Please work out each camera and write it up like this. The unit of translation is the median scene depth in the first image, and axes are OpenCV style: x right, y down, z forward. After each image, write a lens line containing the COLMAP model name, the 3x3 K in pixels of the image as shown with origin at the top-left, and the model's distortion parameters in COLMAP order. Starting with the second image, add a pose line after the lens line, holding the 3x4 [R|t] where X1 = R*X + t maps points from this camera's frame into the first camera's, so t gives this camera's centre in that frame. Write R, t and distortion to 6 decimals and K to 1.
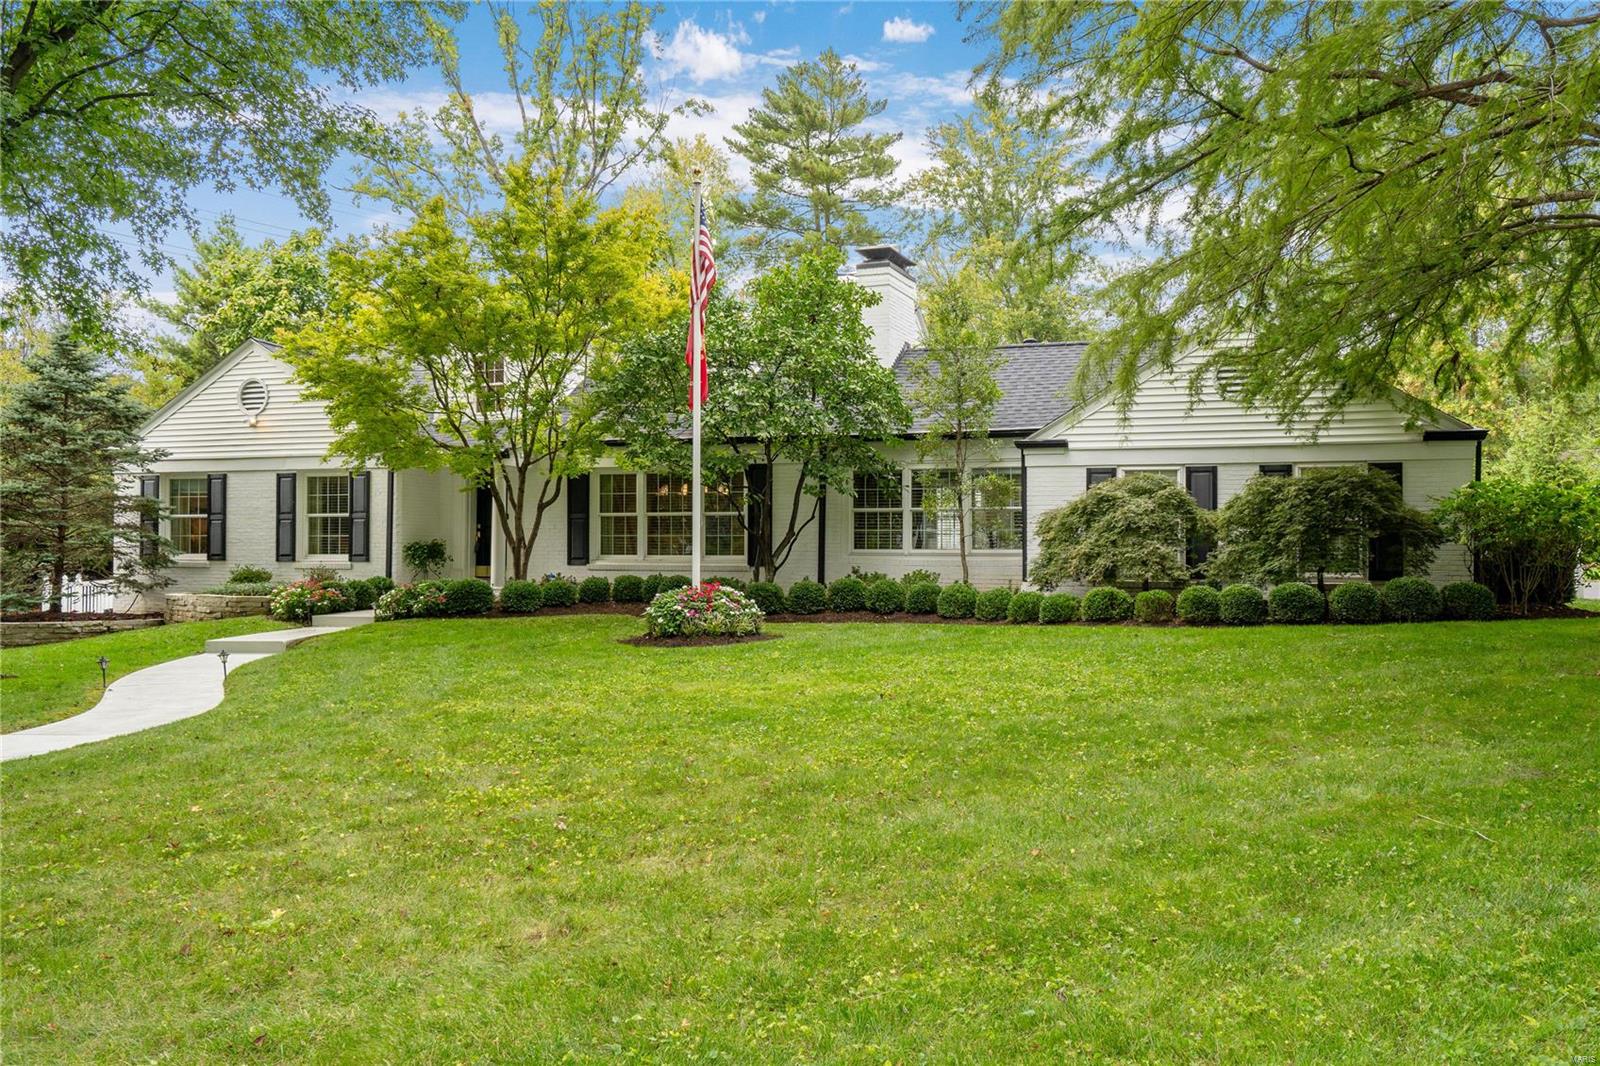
lens RADIAL K [[1364.0, 0, 800.0], [0, 1364.0, 533.0], [0, 0, 1]] dist [0.002536, 0.008687]
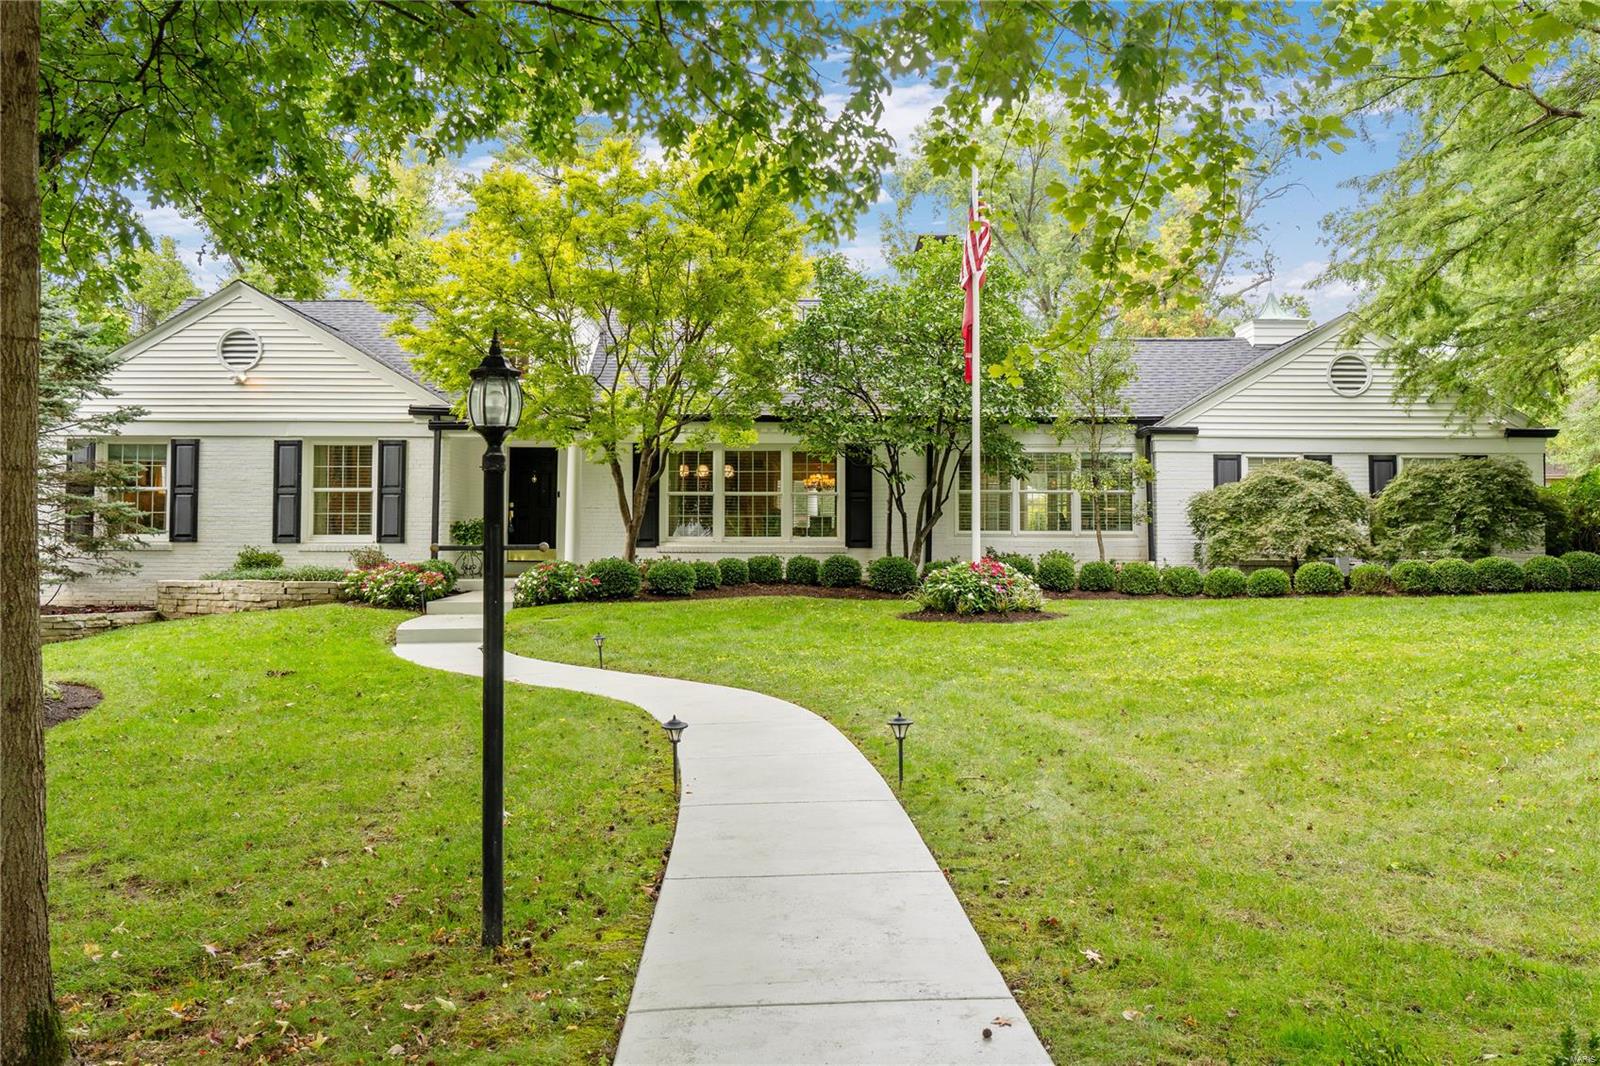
lens RADIAL K [[1364.0, 0, 800.0], [0, 1364.0, 533.0], [0, 0, 1]] dist [0.002536, 0.008687]
pose [[0.940090, 0.005270, 0.340885, -0.387084], [-0.005450, 0.999985, -0.000429, 0.013848], [-0.340883, -0.001455, 0.940105, 0.087298]]
